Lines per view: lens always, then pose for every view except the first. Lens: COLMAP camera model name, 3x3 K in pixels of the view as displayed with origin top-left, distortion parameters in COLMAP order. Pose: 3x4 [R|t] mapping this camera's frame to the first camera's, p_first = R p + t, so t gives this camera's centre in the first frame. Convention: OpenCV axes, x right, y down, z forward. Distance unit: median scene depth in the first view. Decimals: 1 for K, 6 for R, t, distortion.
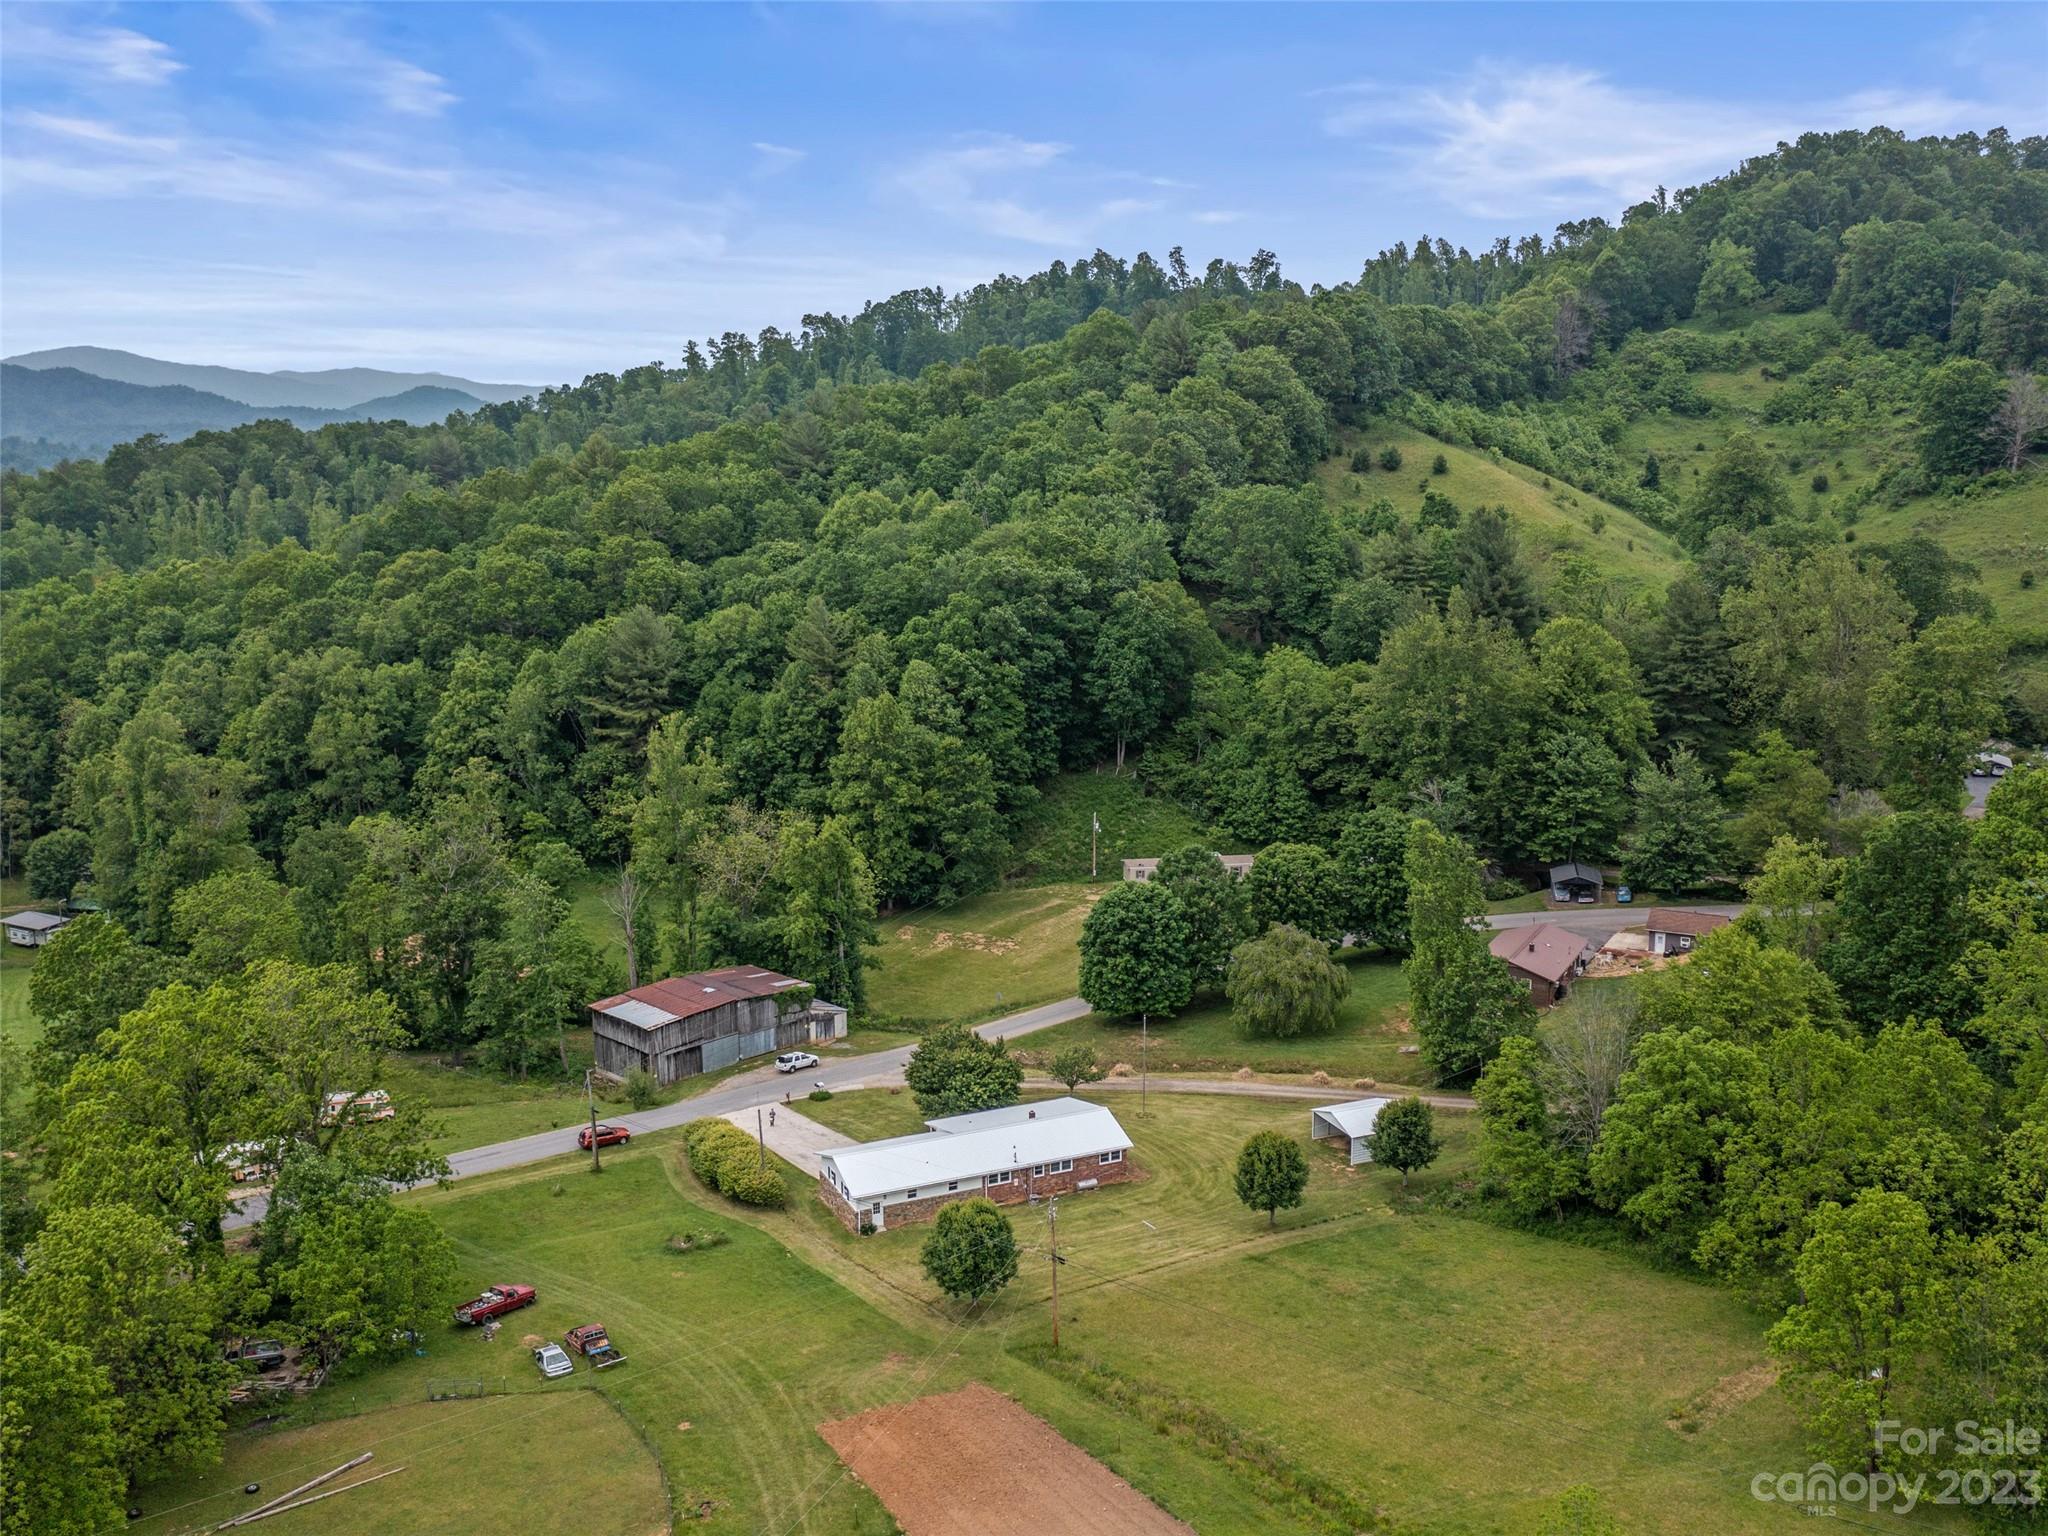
lens RADIAL K [[1773.3, 0, 1020.5], [0, 1773.3, 772.8], [0, 0, 1]] dist [0.000190, 0.011919]
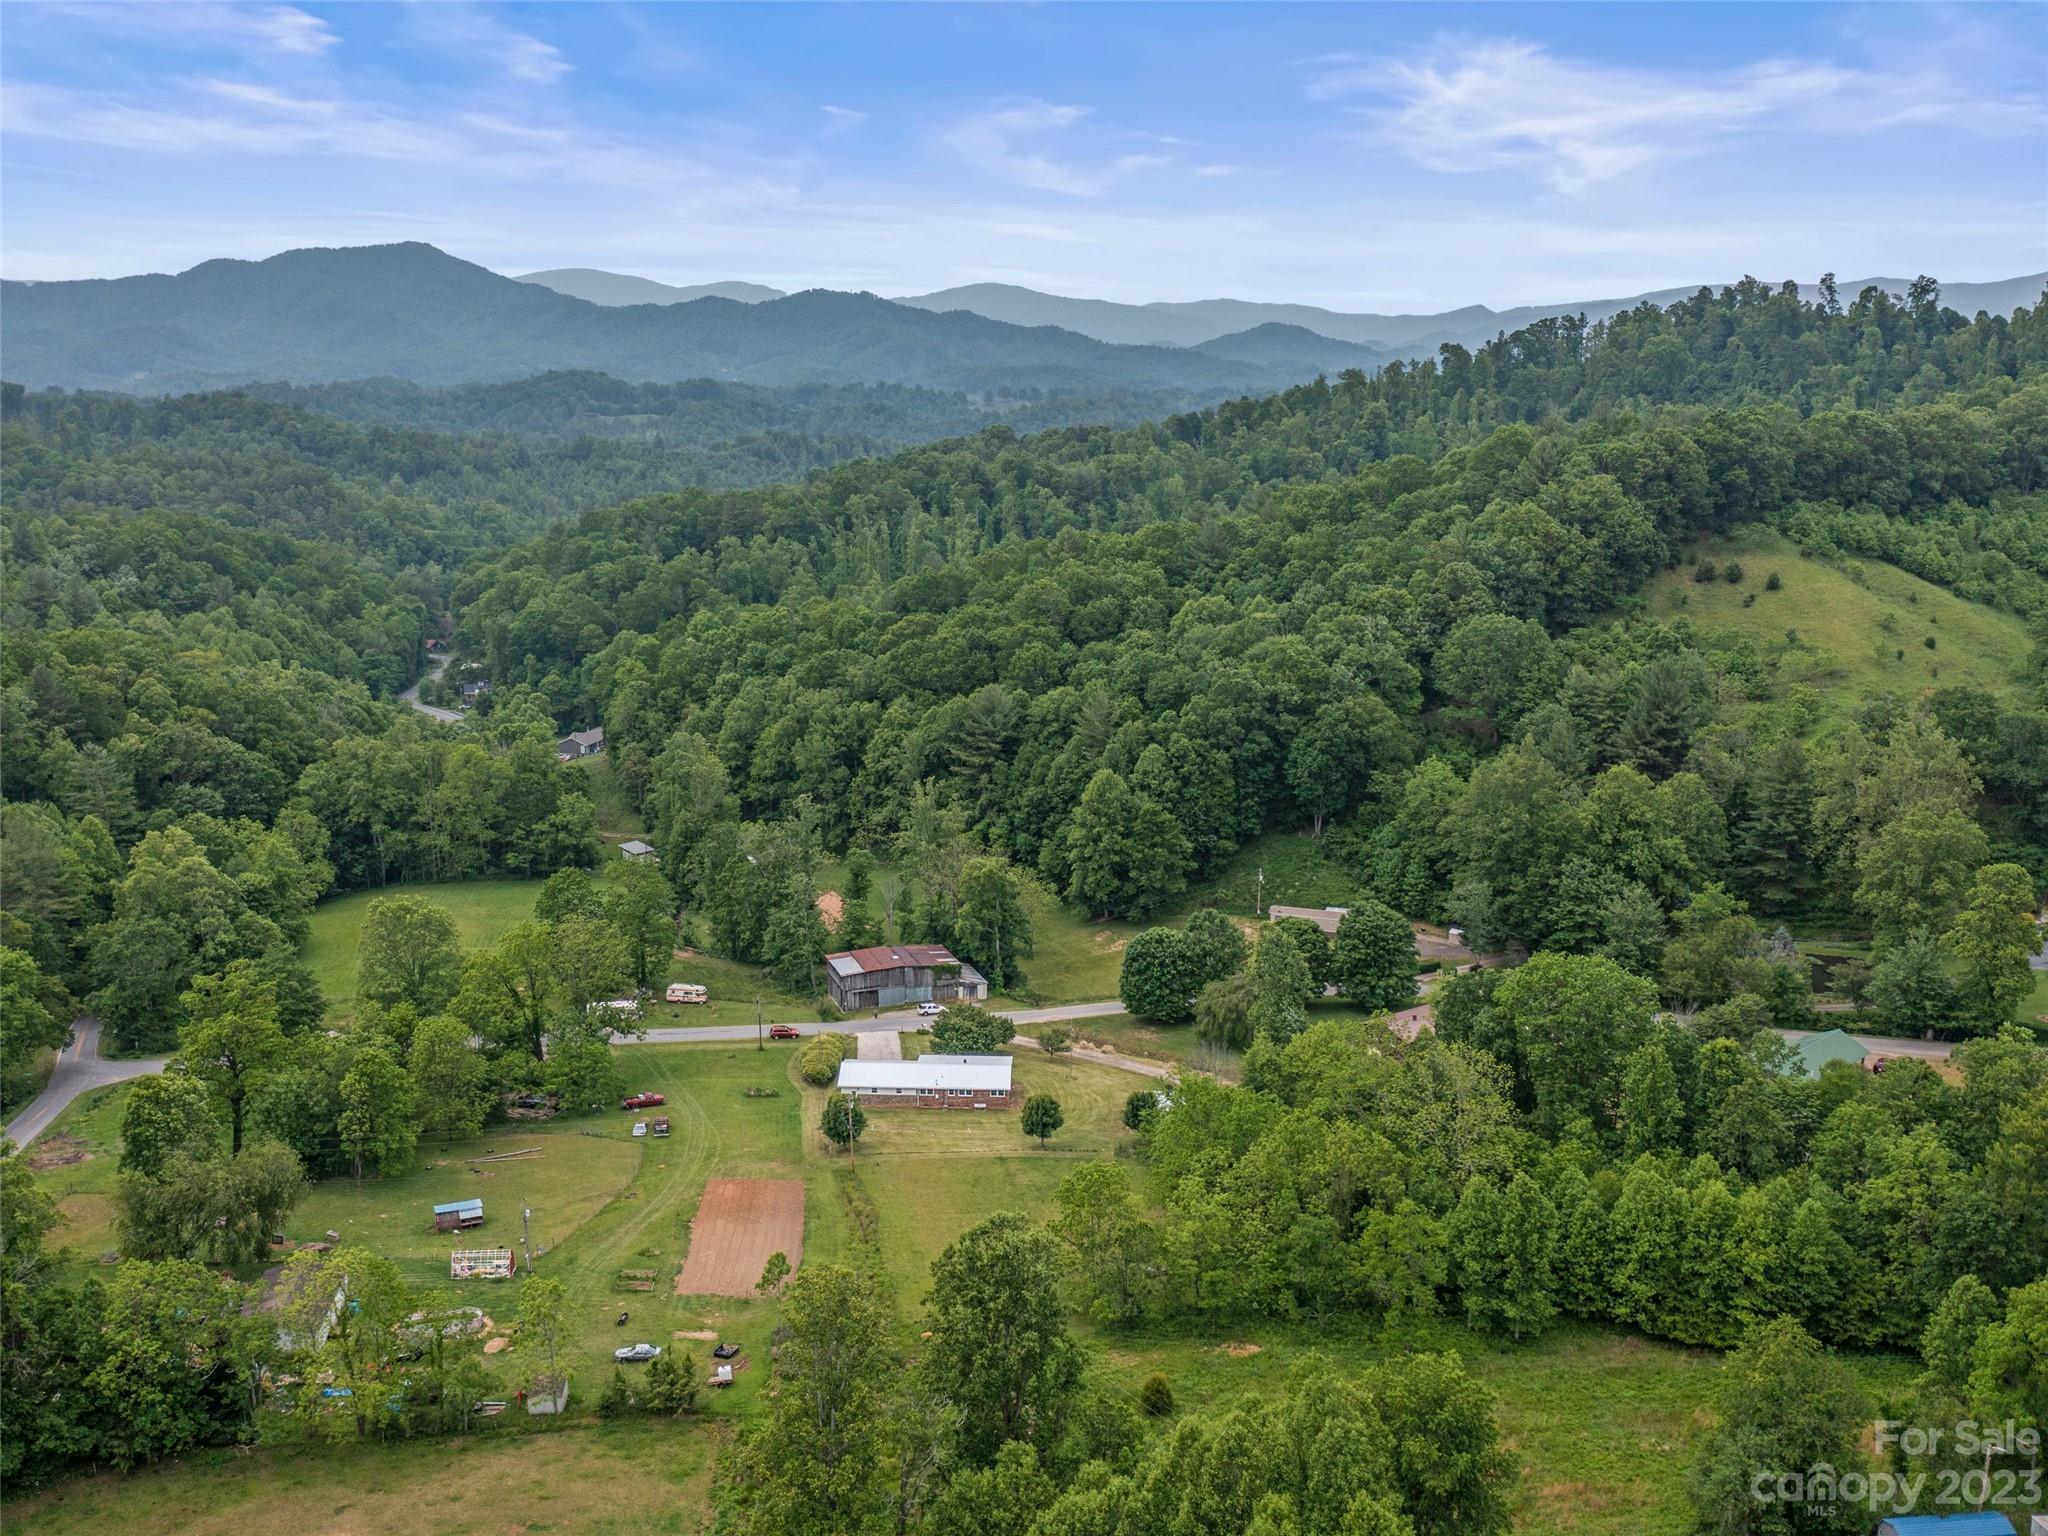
lens RADIAL K [[1773.3, 0, 1028.0], [0, 1773.3, 766.3], [0, 0, 1]] dist [0.000190, 0.011919]
pose [[0.897935, 0.108225, -0.426614, 0.446224], [-0.093374, 0.994075, 0.055648, -0.112745], [0.430109, -0.010134, 0.902720, -0.305756]]
